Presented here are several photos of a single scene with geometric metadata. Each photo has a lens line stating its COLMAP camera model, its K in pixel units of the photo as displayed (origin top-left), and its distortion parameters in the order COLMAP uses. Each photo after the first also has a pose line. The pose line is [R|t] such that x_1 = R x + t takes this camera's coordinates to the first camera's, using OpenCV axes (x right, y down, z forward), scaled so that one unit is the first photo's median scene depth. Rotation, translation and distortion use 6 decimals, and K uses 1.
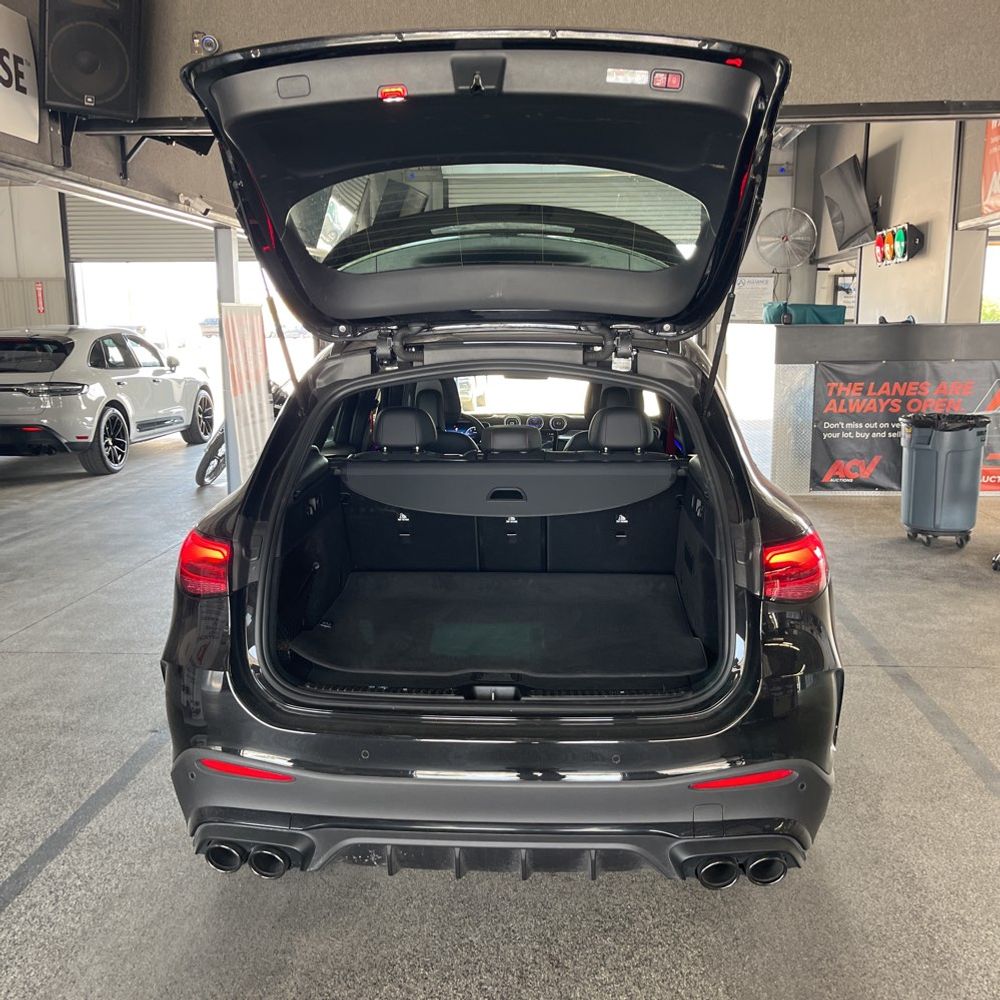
lens RADIAL K [[1043.0, 0, 500.0], [0, 1043.0, 500.0], [0, 0, 1]] dist [0.036517, -0.010402]
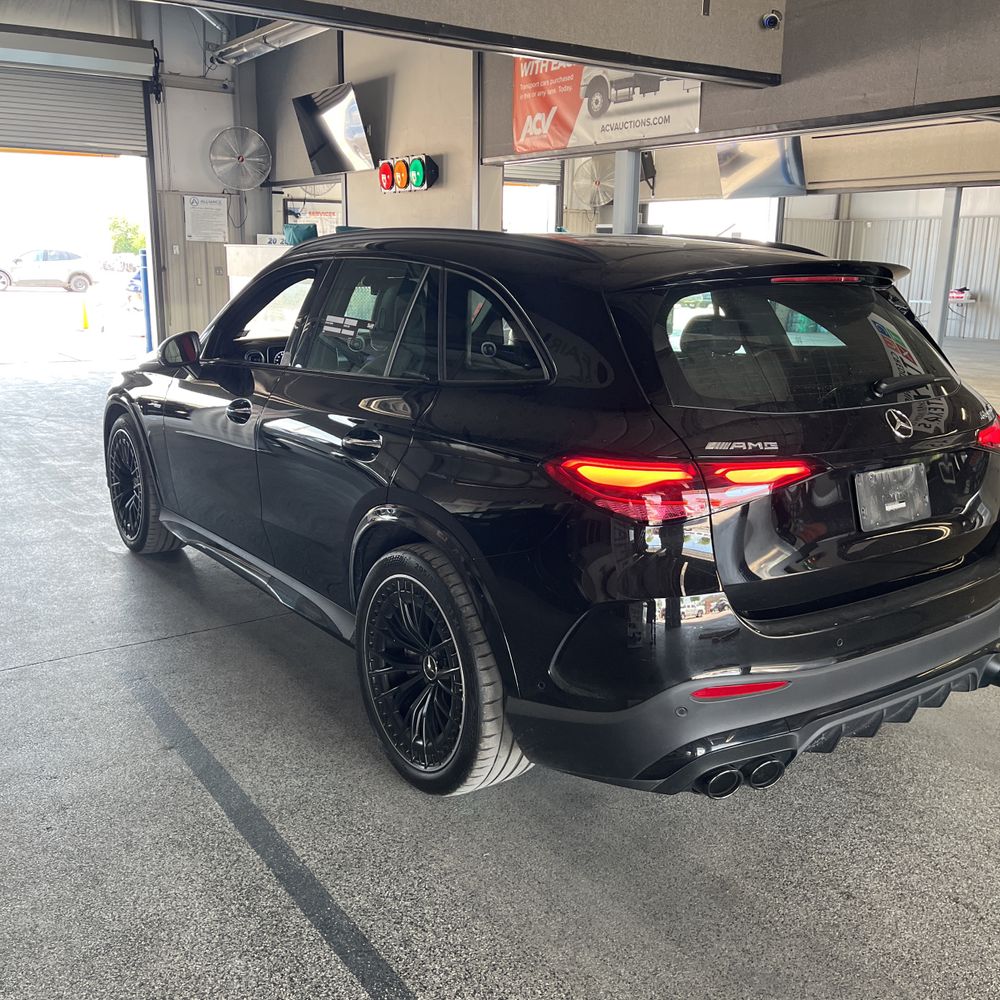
lens RADIAL K [[1036.4, 0, 474.0], [0, 1036.4, 498.4], [0, 0, 1]] dist [0.042027, 0.005060]
pose [[0.778145, -0.132826, 0.613879, -0.307770], [0.090467, 0.990894, 0.099725, -0.013097], [-0.621535, -0.022065, 0.783076, 0.119441]]
